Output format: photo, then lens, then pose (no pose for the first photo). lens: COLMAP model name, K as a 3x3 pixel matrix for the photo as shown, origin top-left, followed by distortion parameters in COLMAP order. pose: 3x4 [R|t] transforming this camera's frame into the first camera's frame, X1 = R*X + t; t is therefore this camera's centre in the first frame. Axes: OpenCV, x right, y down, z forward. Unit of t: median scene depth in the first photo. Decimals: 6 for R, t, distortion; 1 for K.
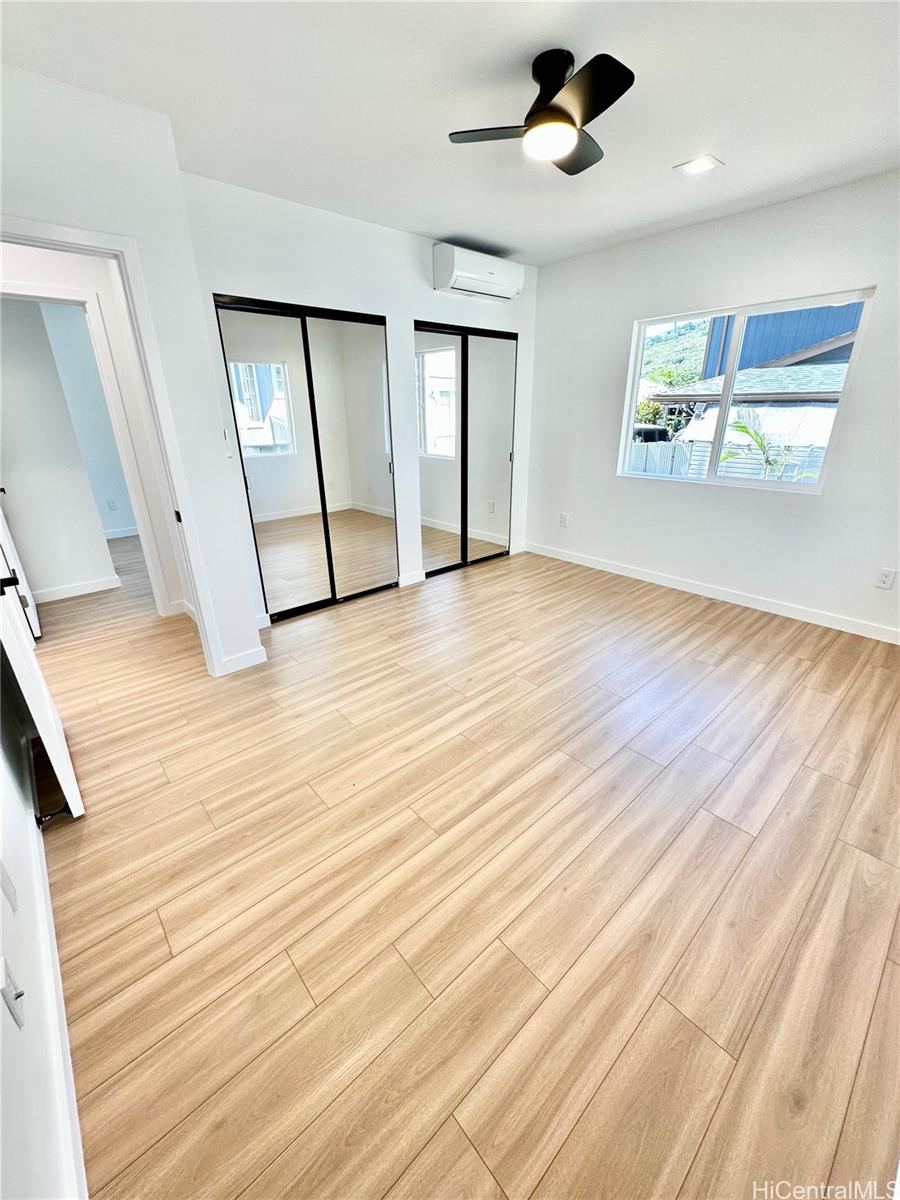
lens RADIAL K [[480.2, 0, 442.2], [0, 480.2, 604.7], [0, 0, 1]] dist [-0.013418, 0.000687]
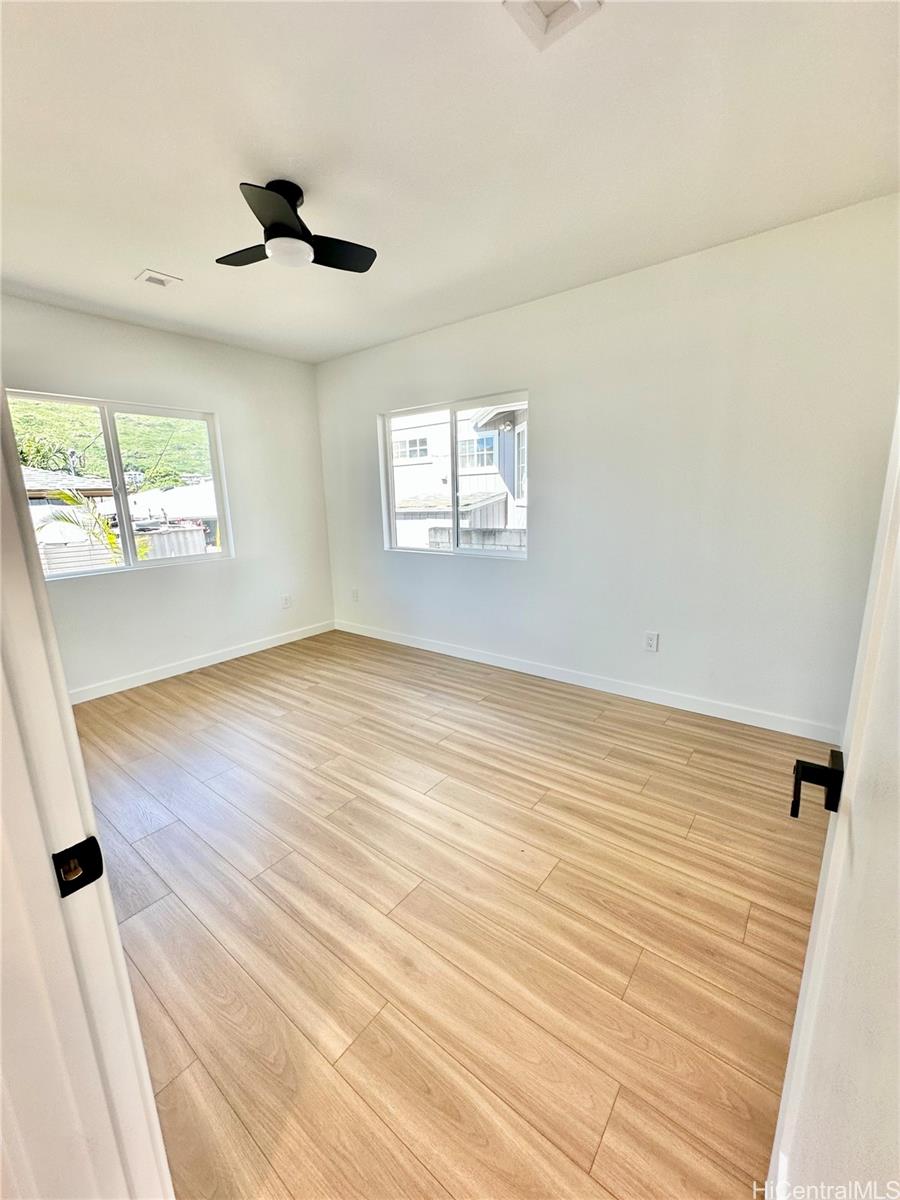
lens RADIAL K [[480.2, 0, 442.1], [0, 480.2, 599.5], [0, 0, 1]] dist [-0.013418, 0.000687]
pose [[-0.176405, -0.191964, 0.965418, -0.713086], [0.399080, 0.882622, 0.248423, -0.268423], [-0.899787, 0.429101, -0.079090, 0.725716]]
